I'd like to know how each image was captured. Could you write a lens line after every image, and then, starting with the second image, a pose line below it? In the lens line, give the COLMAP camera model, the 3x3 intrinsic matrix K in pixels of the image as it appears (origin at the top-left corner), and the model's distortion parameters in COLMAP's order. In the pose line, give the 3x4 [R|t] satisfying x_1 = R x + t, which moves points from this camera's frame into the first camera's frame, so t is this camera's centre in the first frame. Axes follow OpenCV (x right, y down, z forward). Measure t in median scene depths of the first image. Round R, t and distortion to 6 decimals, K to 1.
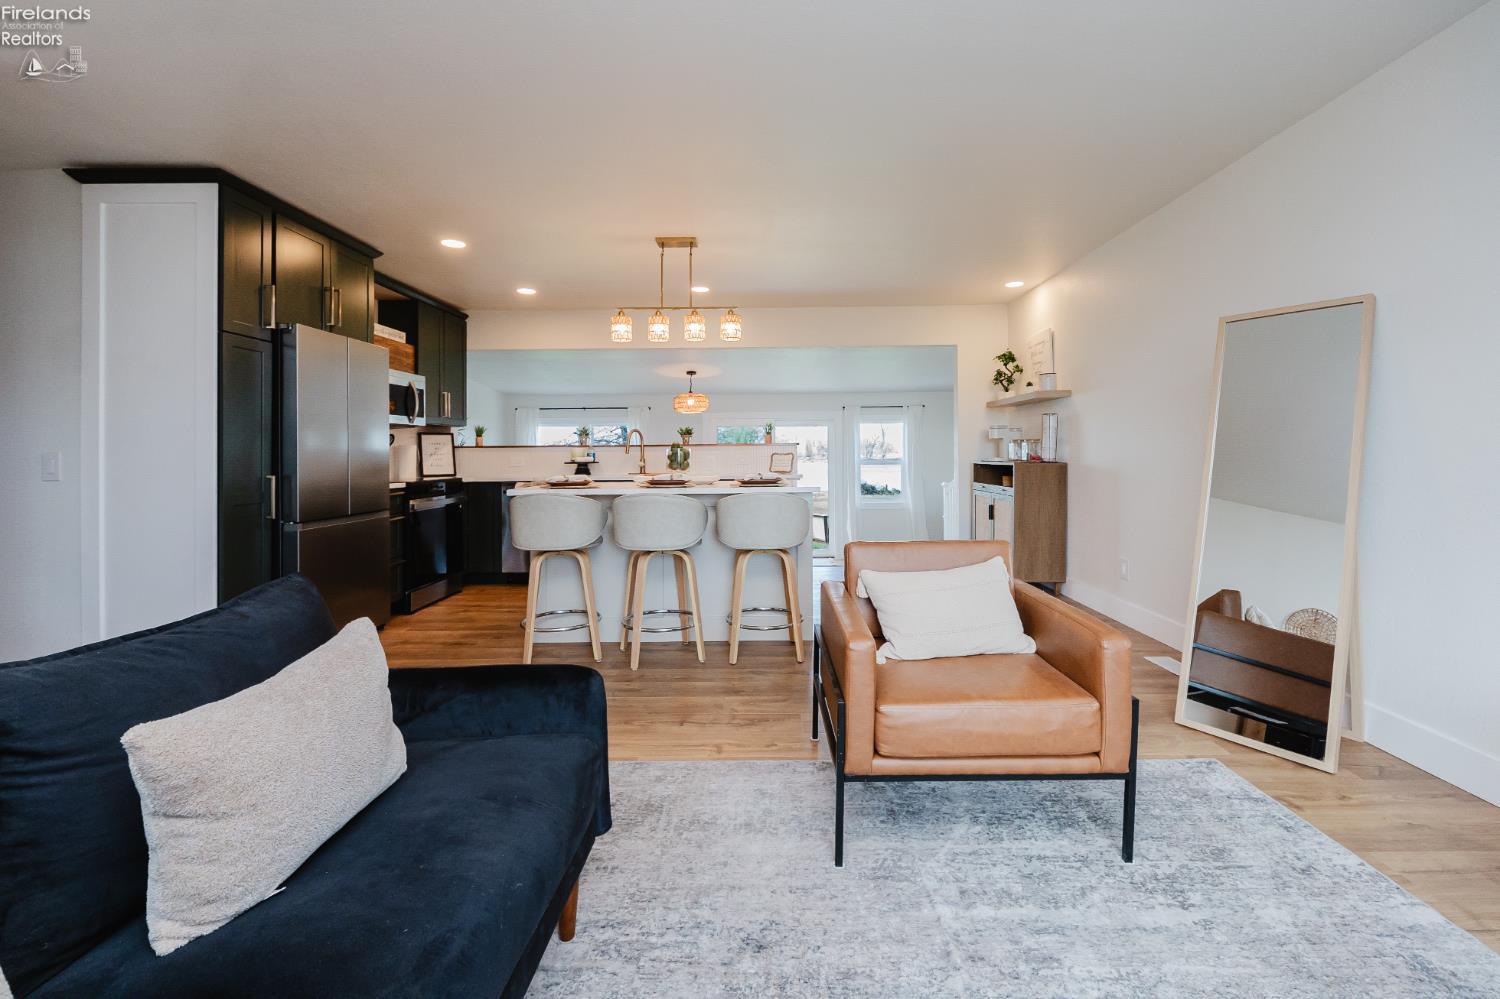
lens RADIAL K [[647.7, 0, 770.8], [0, 647.7, 453.0], [0, 0, 1]] dist [-0.010443, 0.002110]
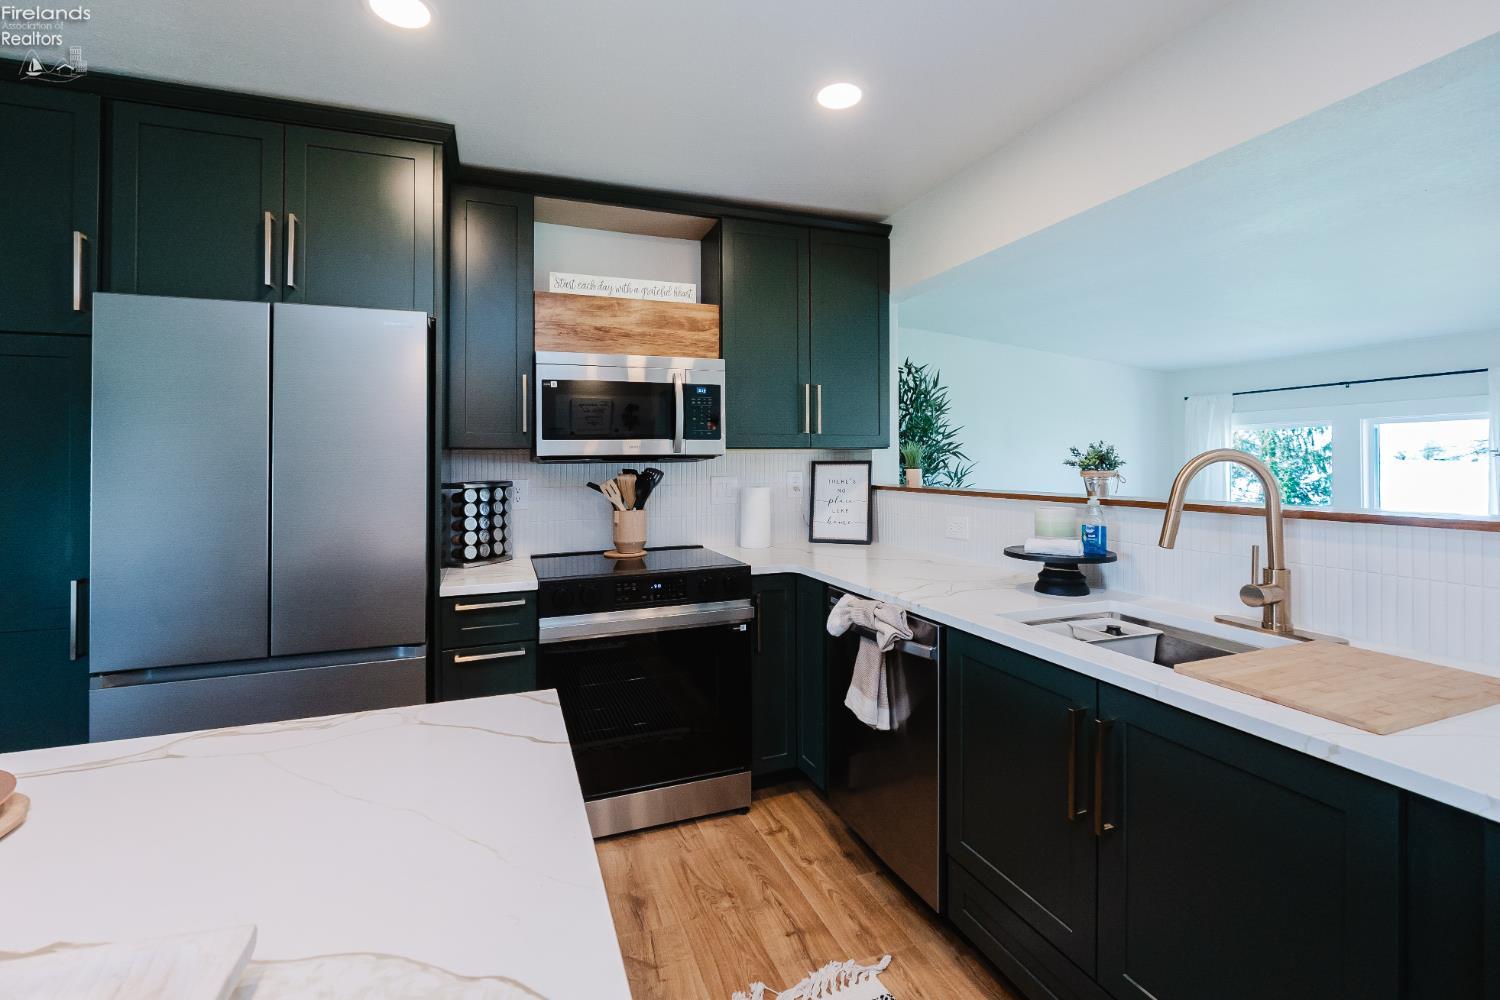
lens RADIAL K [[647.7, 0, 731.1], [0, 647.7, 459.0], [0, 0, 1]] dist [-0.010443, 0.002110]
pose [[0.342243, 0.001355, -0.939611, -0.050417], [0.006881, 0.999969, 0.003948, -0.045722], [0.939586, -0.007817, 0.342222, 0.936415]]
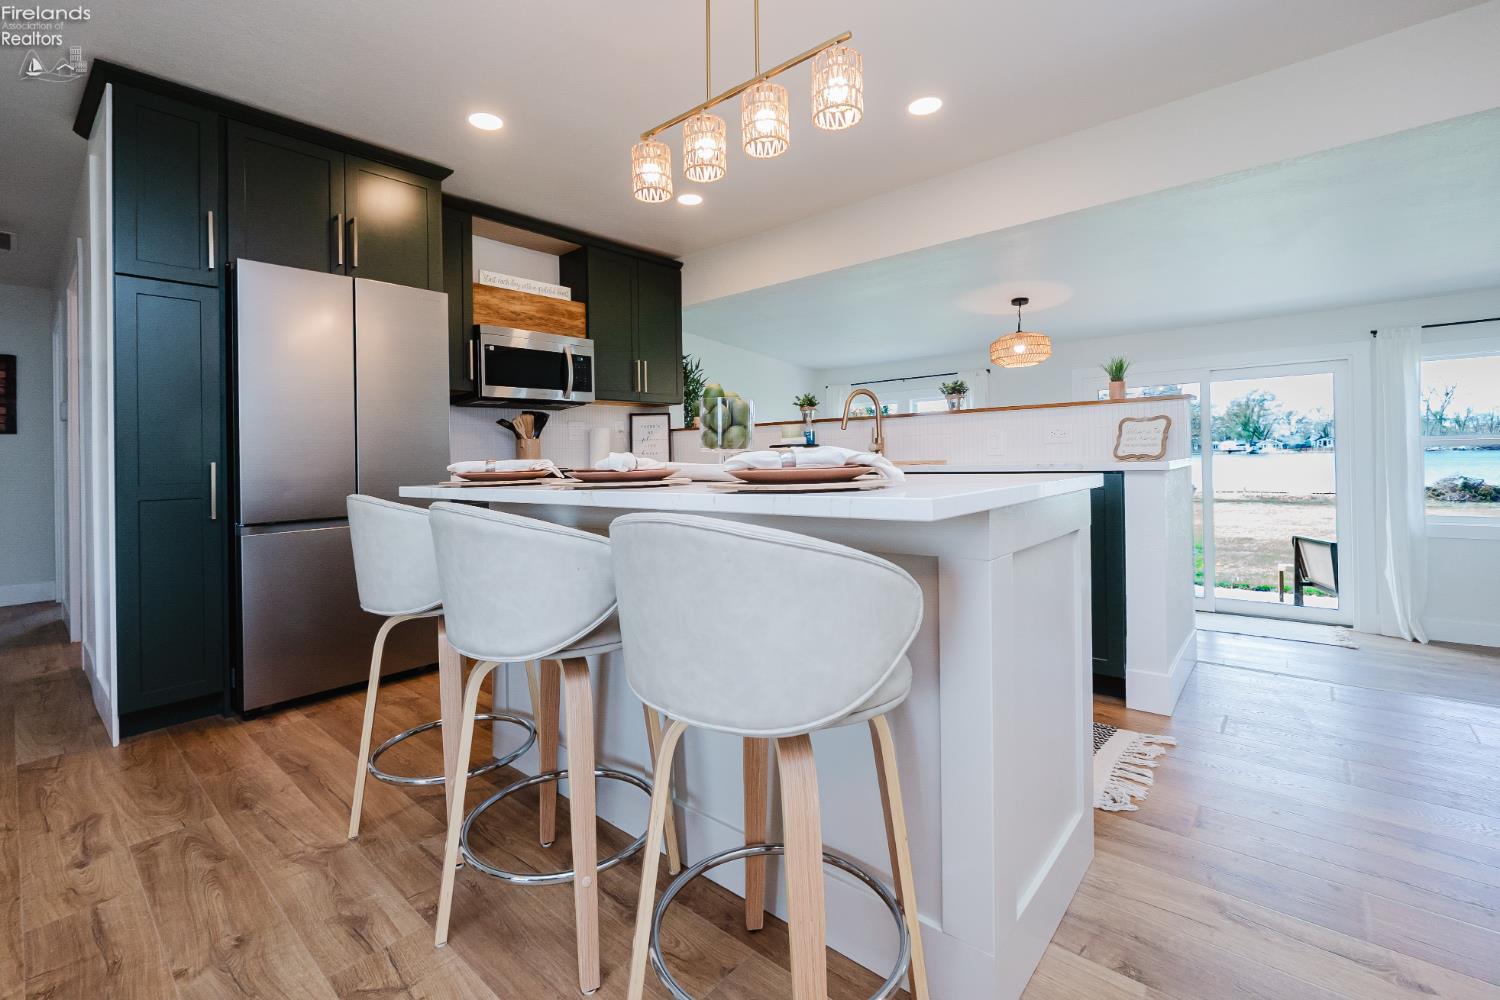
lens RADIAL K [[647.7, 0, 735.9], [0, 647.7, 455.7], [0, 0, 1]] dist [-0.010443, 0.002110]
pose [[0.753513, -0.010625, -0.657347, 0.131833], [0.019952, 0.999778, 0.006710, 0.024774], [0.657130, -0.018171, 0.753558, 0.582999]]
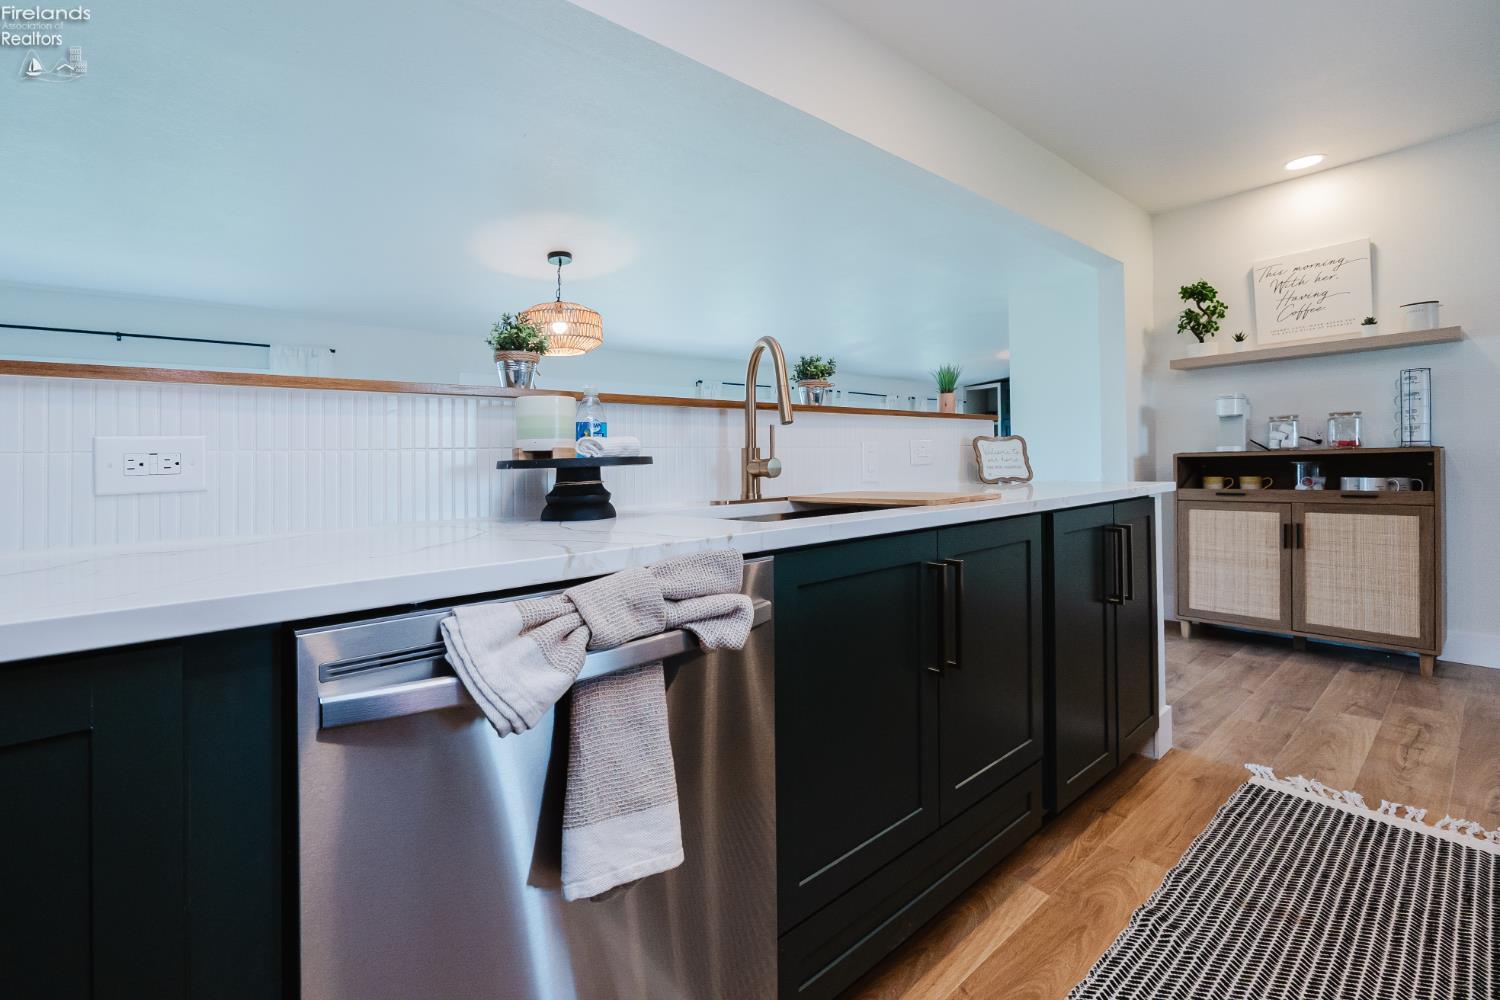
lens RADIAL K [[647.7, 0, 735.2], [0, 647.7, 489.2], [0, 0, 1]] dist [-0.010443, 0.002110]
pose [[0.767150, -0.034683, 0.640529, -0.514605], [0.019752, 0.999341, 0.030455, 0.025590], [-0.641163, -0.010712, 0.767330, 1.014218]]
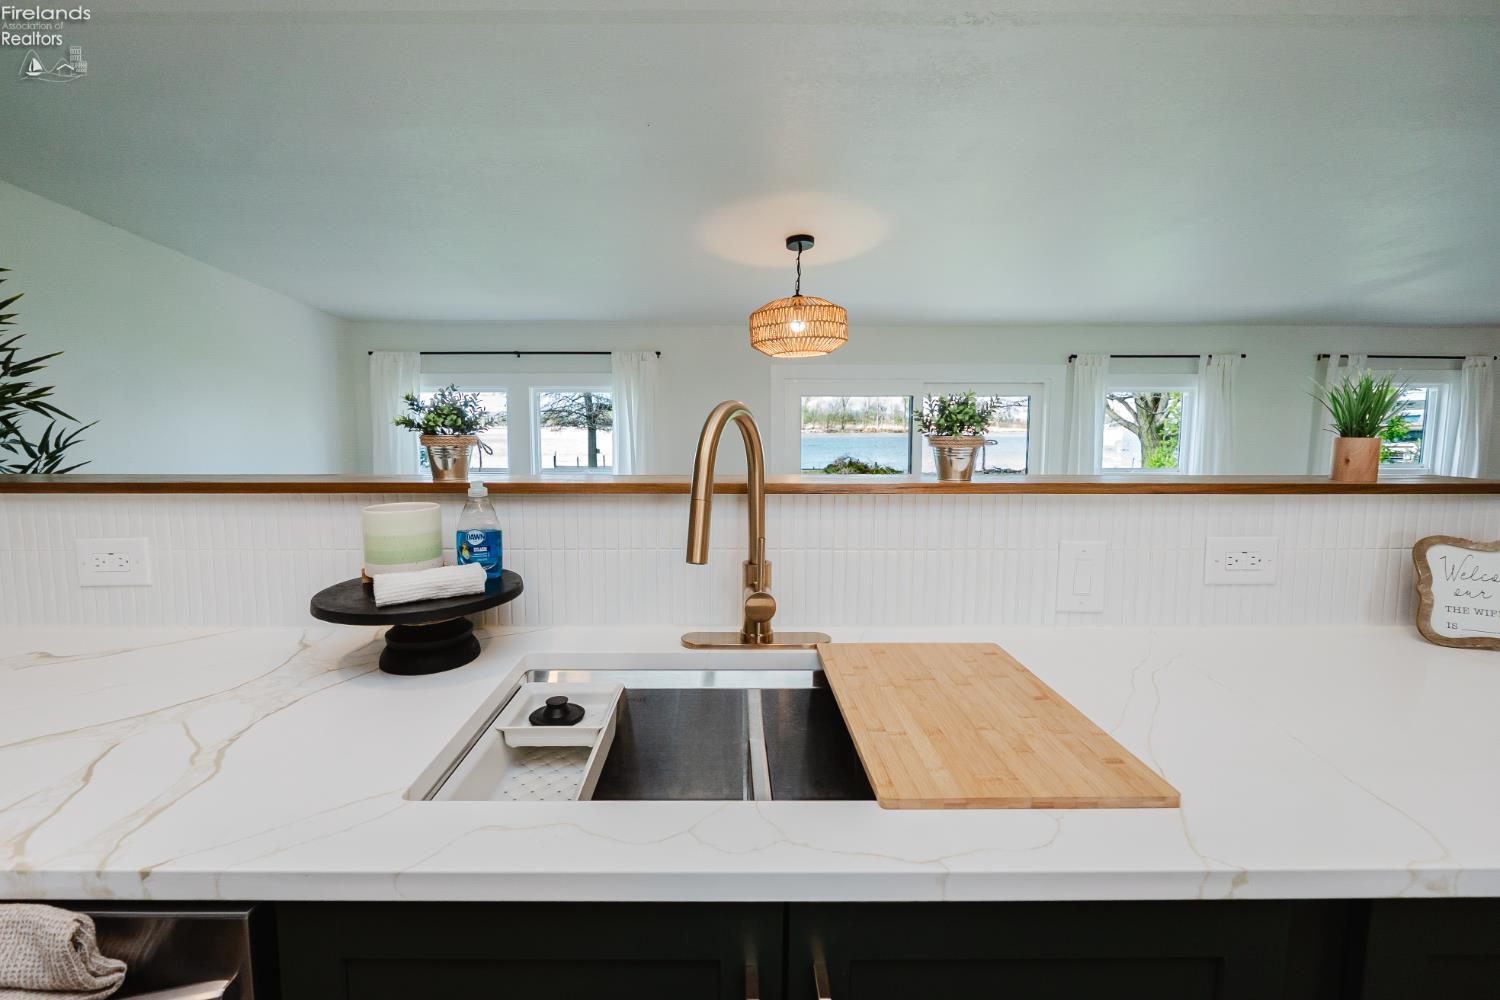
lens RADIAL K [[647.7, 0, 733.8], [0, 647.7, 490.5], [0, 0, 1]] dist [-0.010443, 0.002110]
pose [[0.999954, 0.009439, 0.001819, -0.267233], [-0.009576, 0.994575, 0.103578, -0.040565], [-0.000832, -0.103591, 0.994620, 1.060694]]
